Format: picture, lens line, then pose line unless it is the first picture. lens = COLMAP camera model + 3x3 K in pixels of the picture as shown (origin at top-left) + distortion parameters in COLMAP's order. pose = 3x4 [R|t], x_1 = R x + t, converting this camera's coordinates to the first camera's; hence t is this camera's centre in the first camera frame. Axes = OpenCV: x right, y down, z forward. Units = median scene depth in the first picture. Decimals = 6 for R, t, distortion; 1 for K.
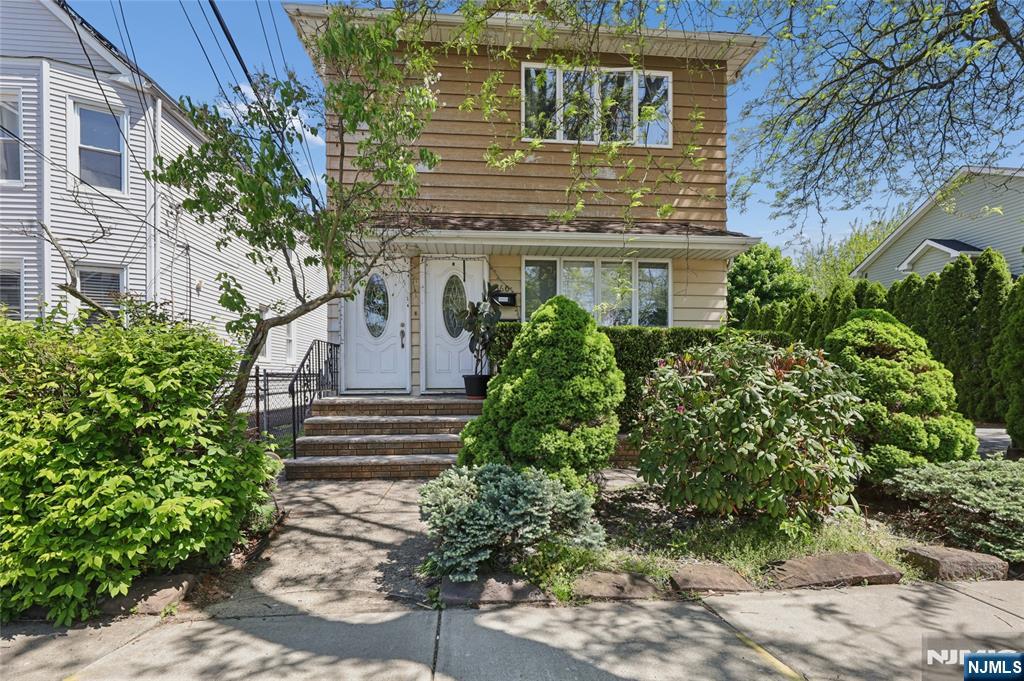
lens RADIAL K [[477.9, 0, 513.0], [0, 477.9, 376.9], [0, 0, 1]] dist [-0.001558, -0.000606]
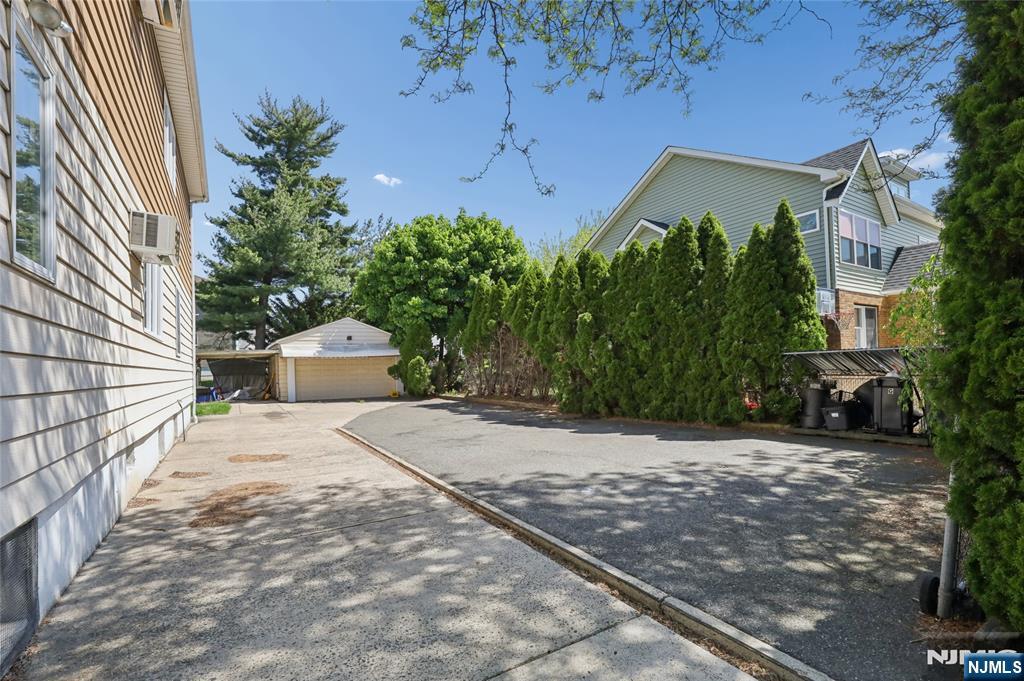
lens RADIAL K [[460.4, 0, 515.0], [0, 460.4, 356.5], [0, 0, 1]] dist [0.000091, 0.000043]
pose [[0.893274, -0.013845, 0.449300, 0.341169], [0.023948, 0.999572, -0.016811, -0.013493], [-0.448874, 0.025777, 0.893223, 0.450971]]
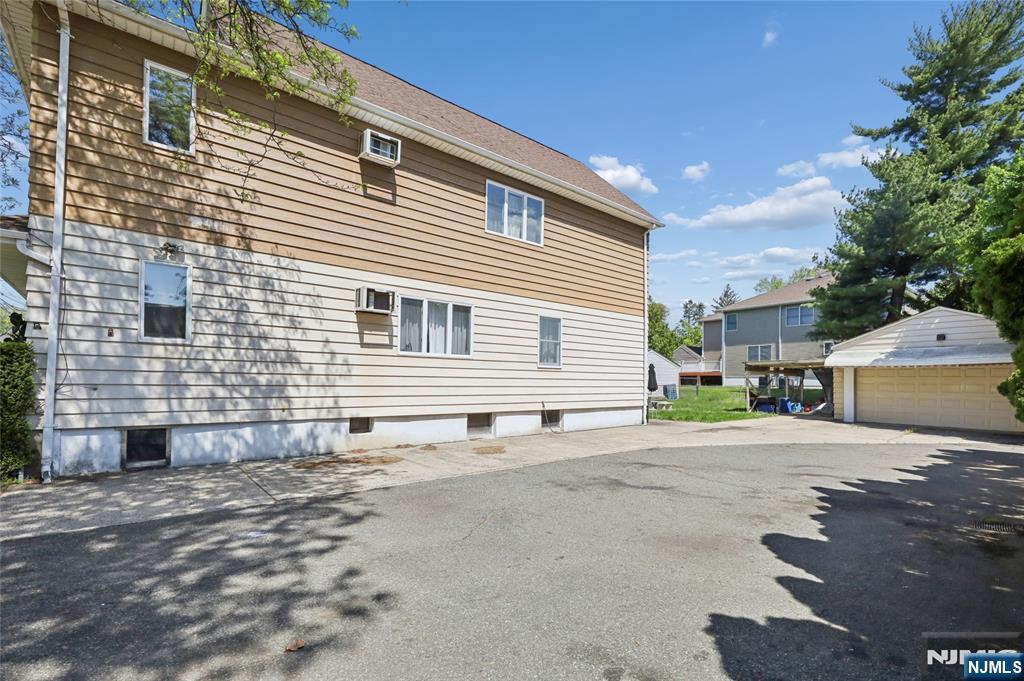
lens RADIAL K [[469.0, 0, 513.9], [0, 469.0, 368.8], [0, 0, 1]] dist [0.000849, 0.000307]
pose [[0.567995, -0.018479, -0.822824, 0.895333], [-0.005802, 0.999633, -0.026455, -0.010493], [0.823011, 0.019800, 0.567680, 0.715681]]
